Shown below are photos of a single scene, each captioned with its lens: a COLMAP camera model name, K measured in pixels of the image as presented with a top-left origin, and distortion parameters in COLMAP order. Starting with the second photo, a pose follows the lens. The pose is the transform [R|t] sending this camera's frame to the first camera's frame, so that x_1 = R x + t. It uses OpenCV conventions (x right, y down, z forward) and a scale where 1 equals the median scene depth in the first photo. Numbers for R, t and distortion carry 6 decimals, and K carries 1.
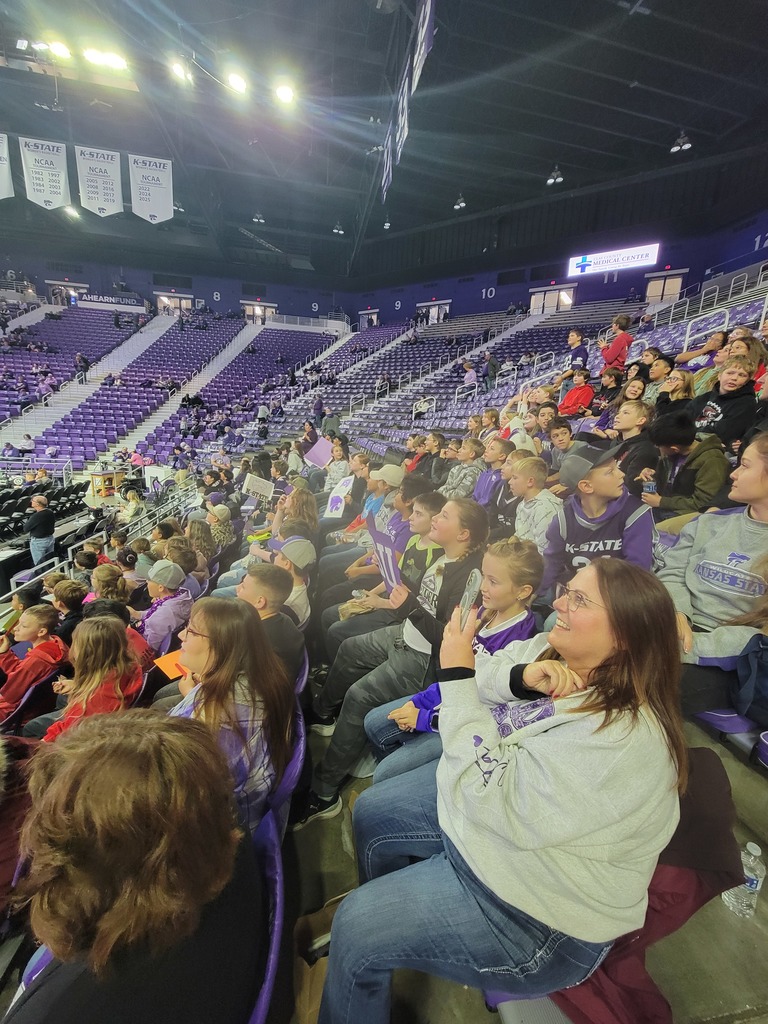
lens RADIAL K [[416.1, 0, 391.2], [0, 416.1, 510.0], [0, 0, 1]] dist [-0.000930, 0.001016]
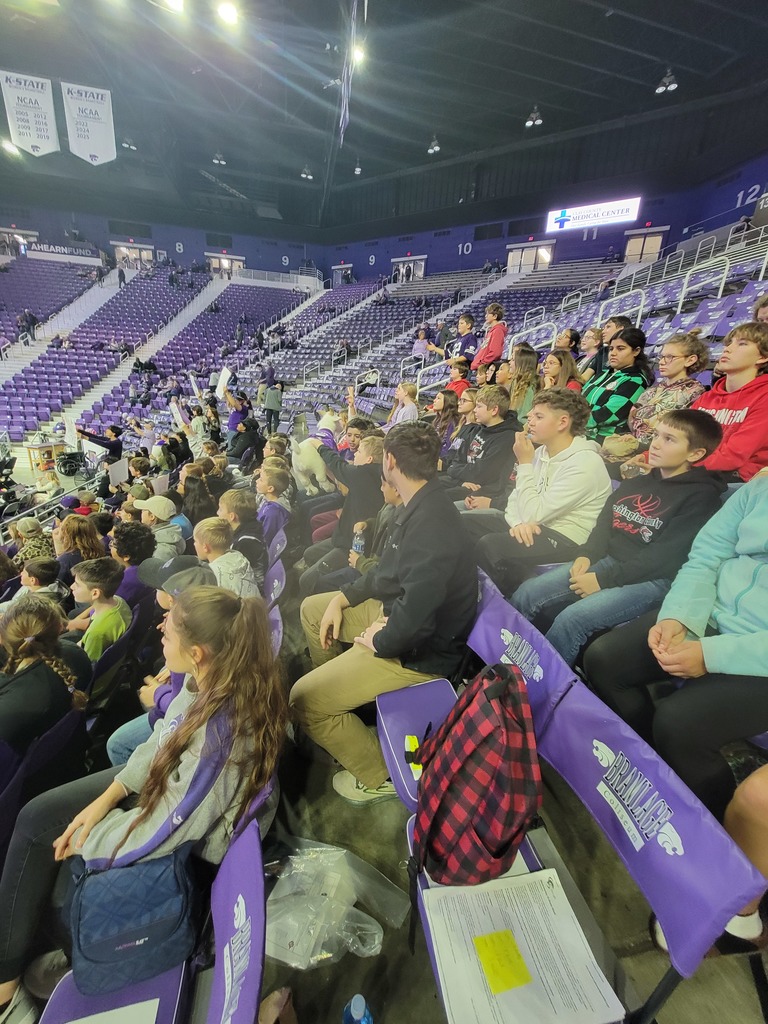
lens RADIAL K [[416.1, 0, 390.5], [0, 416.1, 509.6], [0, 0, 1]] dist [-0.000930, 0.001016]
pose [[0.999804, 0.001522, 0.019730, 0.059083], [-0.003312, 0.995846, 0.090990, -0.019072], [-0.019509, -0.091038, 0.995656, 0.006865]]
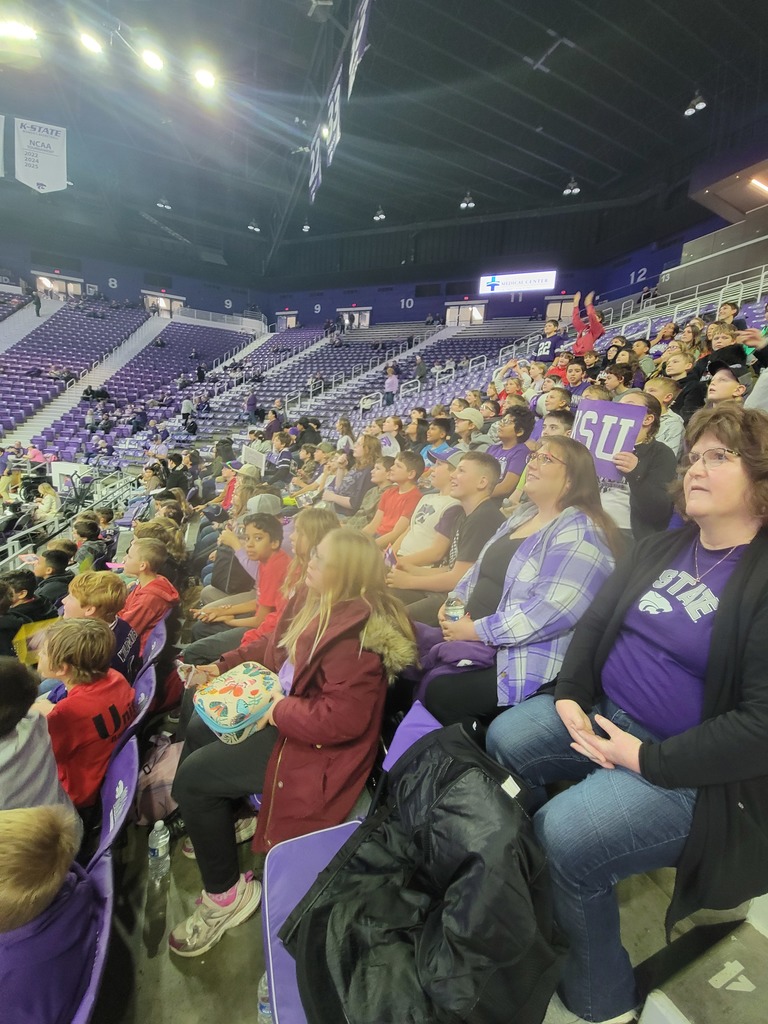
lens RADIAL K [[416.1, 0, 394.5], [0, 416.1, 508.2], [0, 0, 1]] dist [-0.000930, 0.001016]
pose [[0.975838, -0.025456, 0.217008, -0.048185], [0.030718, 0.999309, -0.020908, 0.018239], [-0.216326, 0.027069, 0.975946, 0.000065]]
